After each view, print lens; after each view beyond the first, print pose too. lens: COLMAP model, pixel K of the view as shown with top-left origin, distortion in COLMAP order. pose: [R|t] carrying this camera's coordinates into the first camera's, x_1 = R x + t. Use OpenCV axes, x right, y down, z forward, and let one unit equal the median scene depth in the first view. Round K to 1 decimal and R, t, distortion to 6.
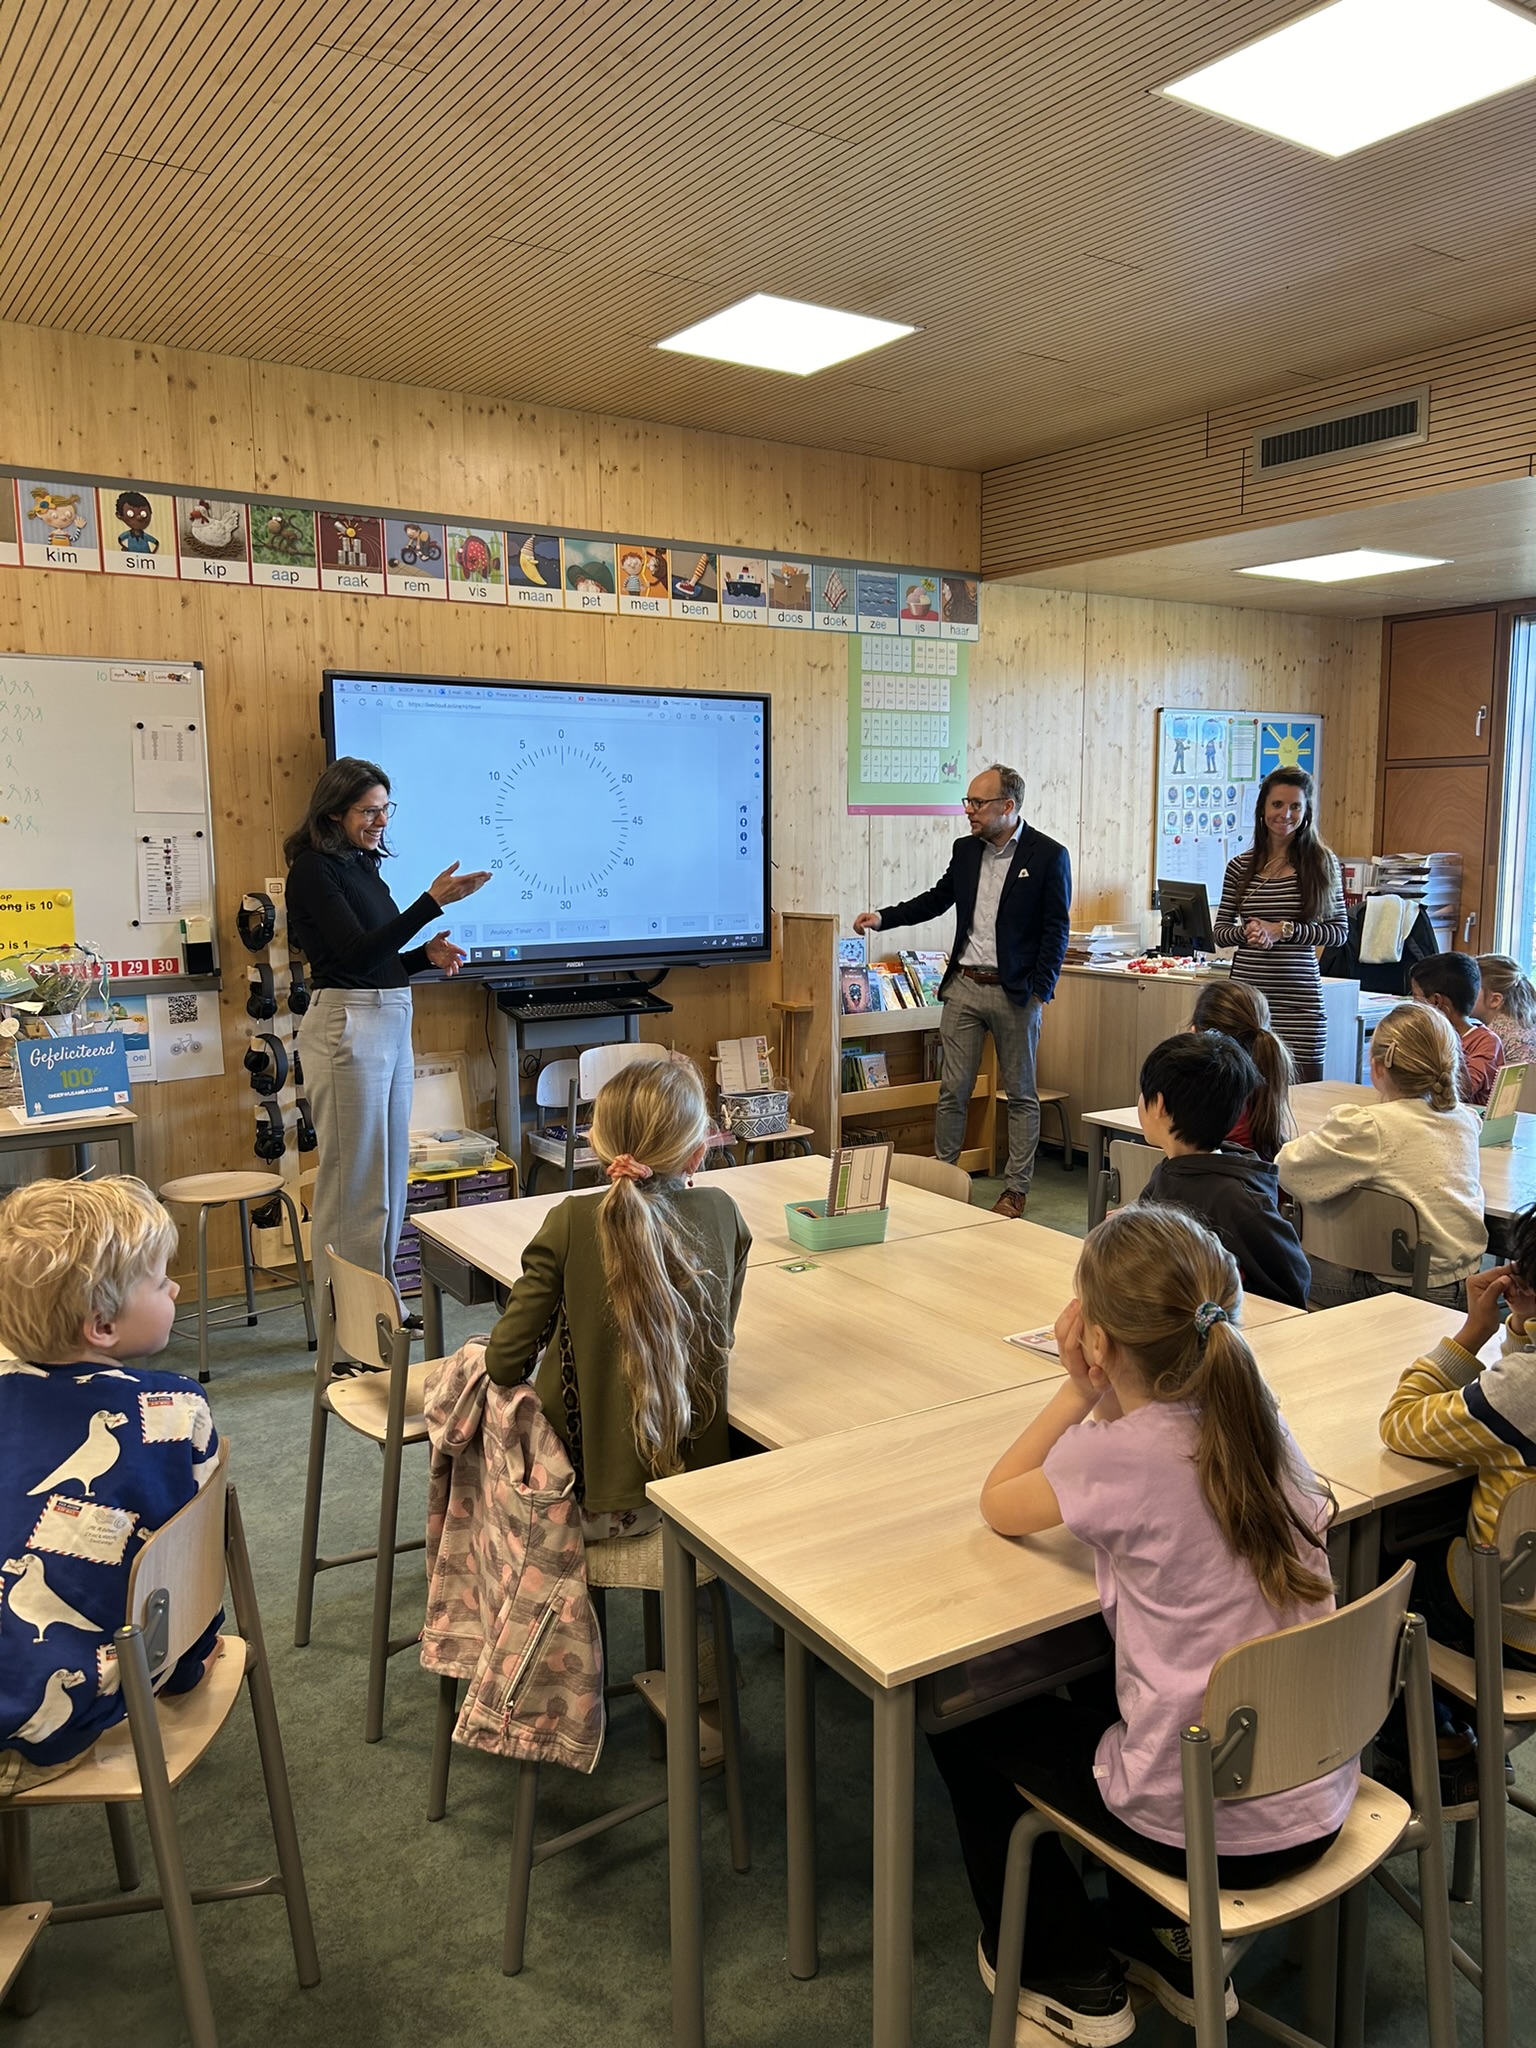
lens RADIAL K [[1567.4, 0, 768.0], [0, 1567.4, 1024.0], [0, 0, 1]] dist [0.089836, -0.188779]
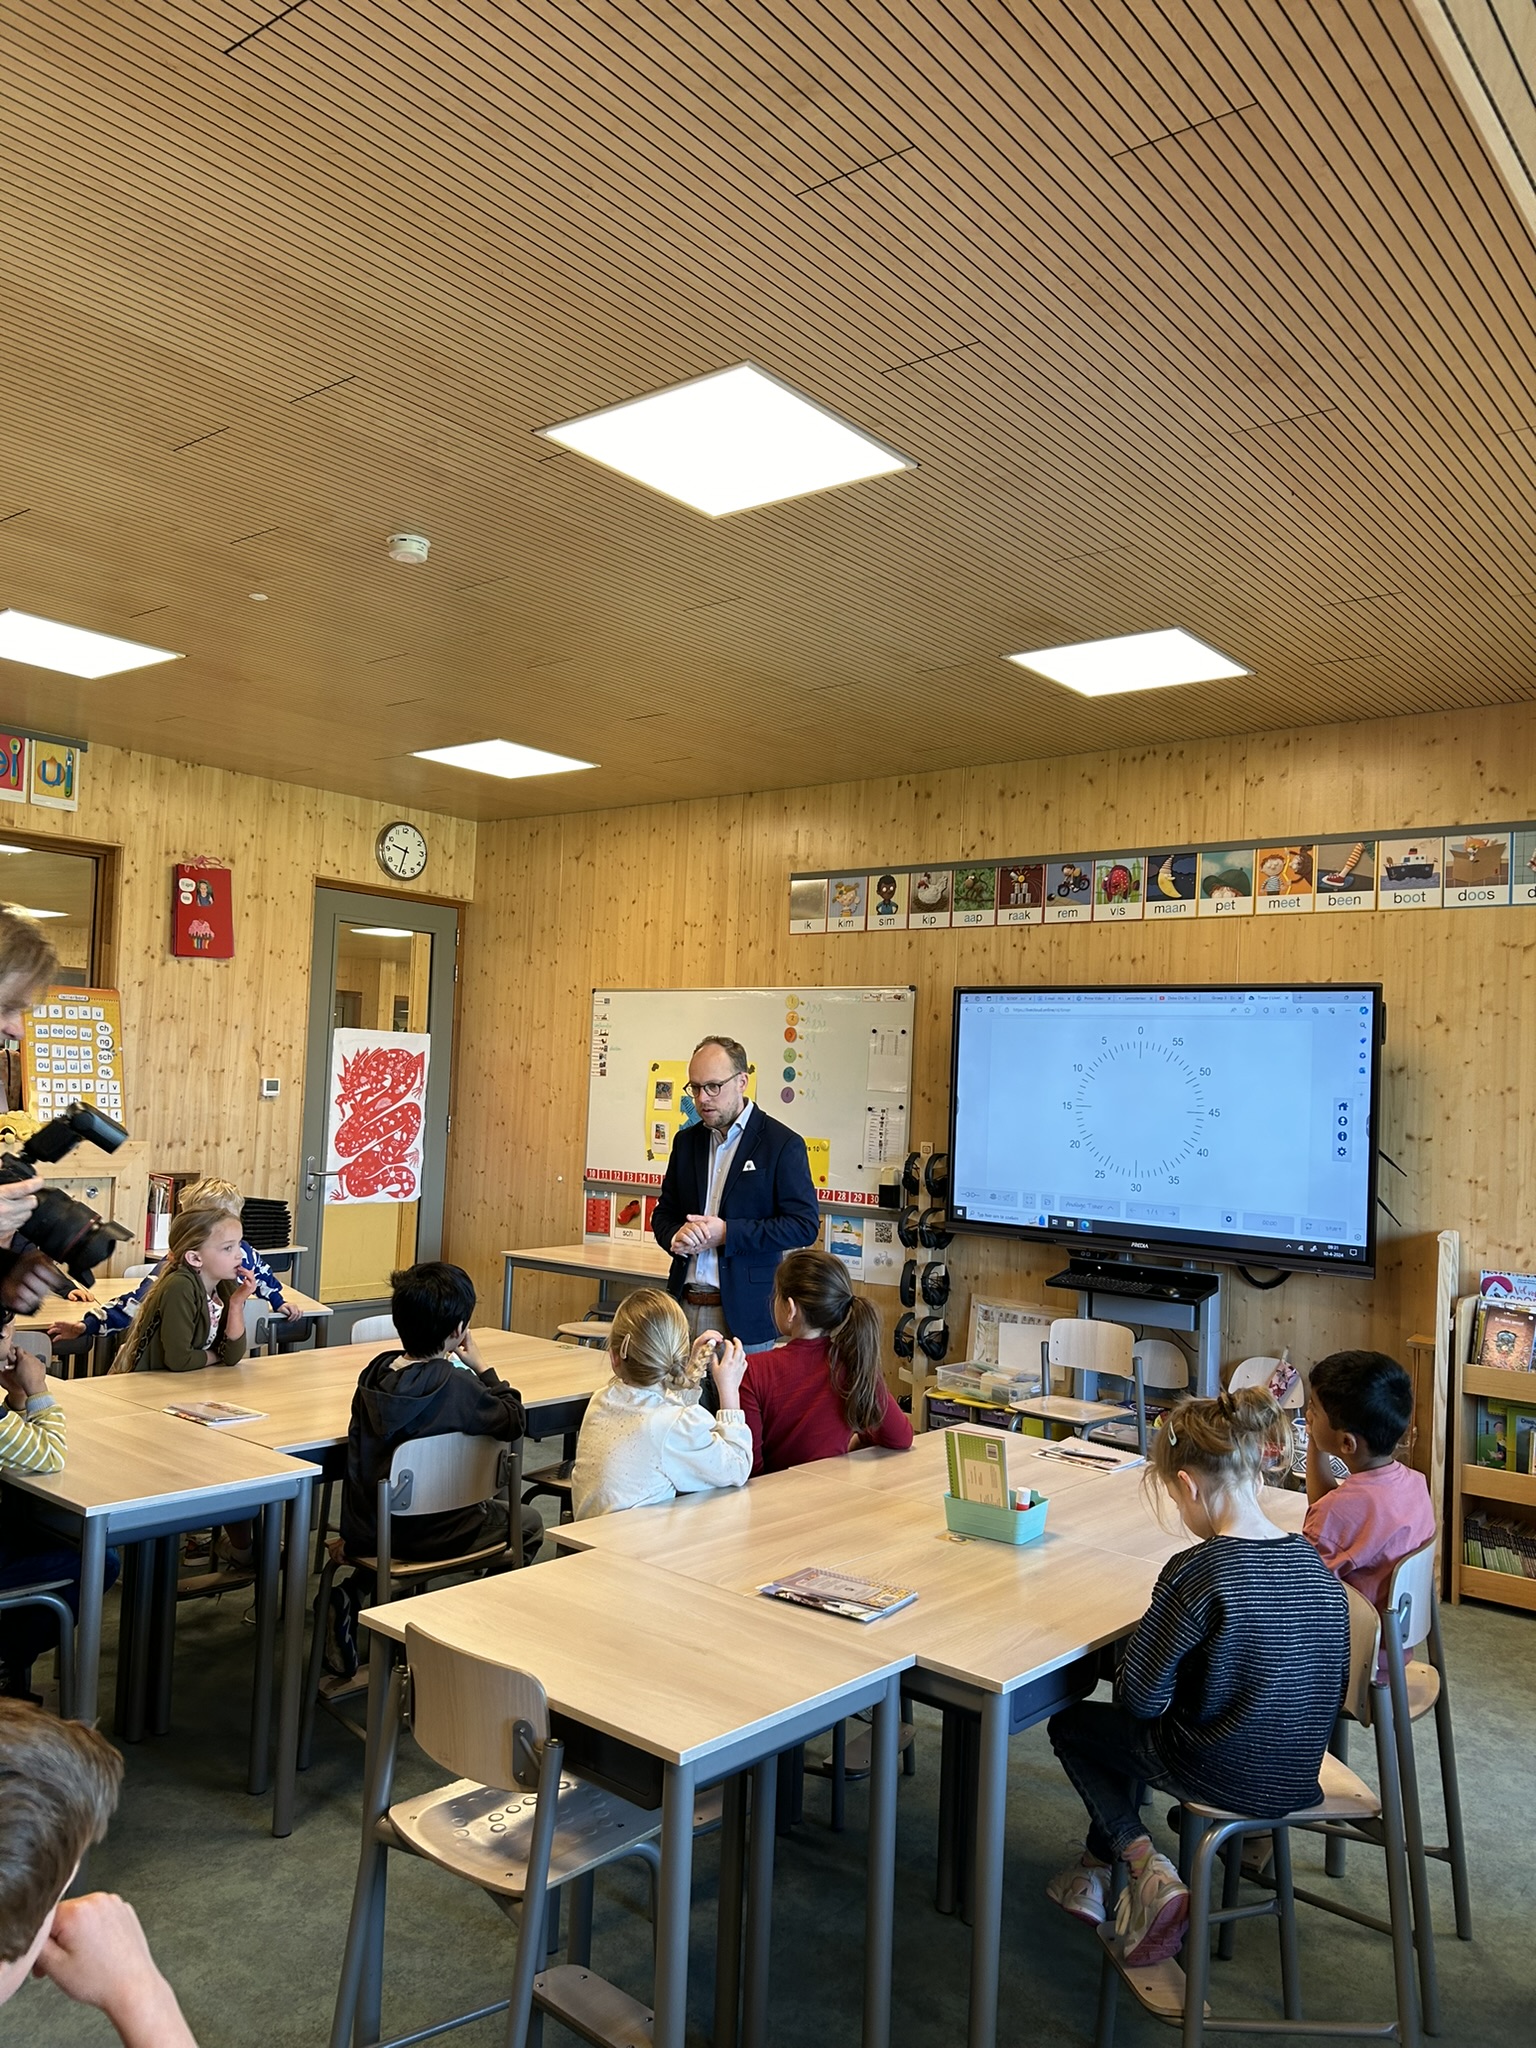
lens RADIAL K [[1552.2, 0, 768.0], [0, 1552.2, 1024.0], [0, 0, 1]] dist [0.150610, -0.481596]
pose [[0.289465, -0.021481, -0.956948, 0.817705], [-0.166231, 0.983429, -0.072359, -0.066707], [0.942644, 0.180019, 0.281097, 0.445927]]
